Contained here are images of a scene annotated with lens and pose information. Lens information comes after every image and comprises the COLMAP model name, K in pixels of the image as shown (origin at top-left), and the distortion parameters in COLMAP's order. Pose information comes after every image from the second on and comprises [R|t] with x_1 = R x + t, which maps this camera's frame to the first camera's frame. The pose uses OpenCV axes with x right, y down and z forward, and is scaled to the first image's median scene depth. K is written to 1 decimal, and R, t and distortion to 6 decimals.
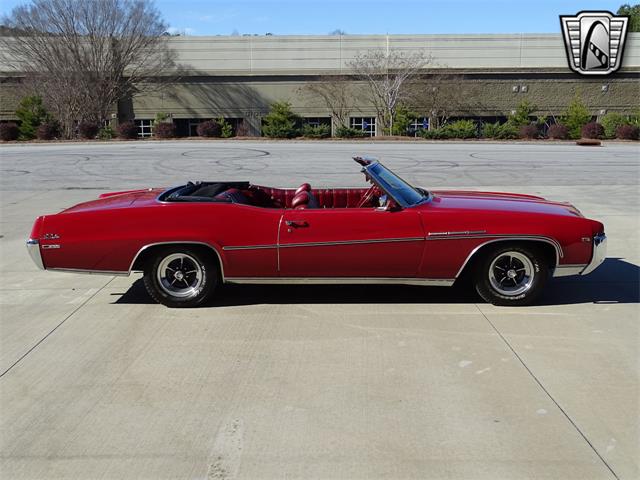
lens RADIAL K [[700.1, 0, 314.7], [0, 700.1, 248.1], [0, 0, 1]] dist [-0.000877, 0.000000]
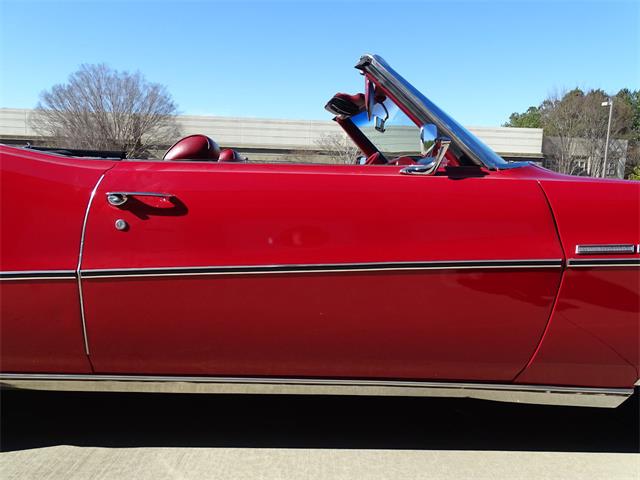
lens RADIAL K [[507.0, 0, 320.5], [0, 507.0, 242.4], [0, 0, 1]] dist [0.006686, -0.012680]
pose [[0.997510, 0.032047, 0.062830, 0.035112], [-0.027015, 0.996480, -0.079362, -0.002009], [-0.065152, 0.077467, 0.994864, 0.749222]]
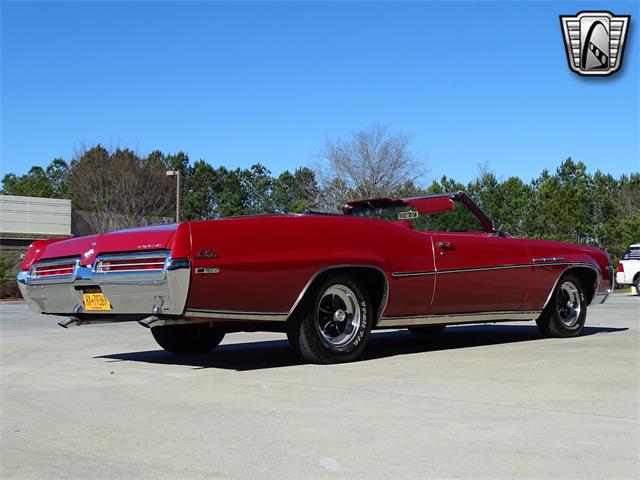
lens RADIAL K [[823.0, 0, 317.1], [0, 823.0, 238.2], [0, 0, 1]] dist [-0.005178, 0.000000]
pose [[0.694770, 0.042535, 0.717973, -0.811074], [0.147321, 0.968668, -0.199947, 0.125941], [-0.703982, 0.244689, 0.666735, 0.431436]]
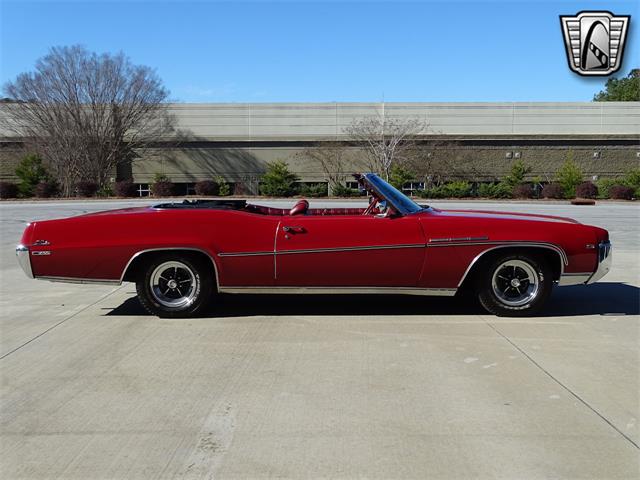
lens RADIAL K [[700.1, 0, 314.3], [0, 700.1, 246.6], [0, 0, 1]] dist [-0.000877, 0.000000]
pose [[0.999981, 0.003855, 0.004742, -0.002150], [-0.003361, 0.994979, -0.100025, 0.082760], [-0.005103, 0.100007, 0.994974, 0.029707]]
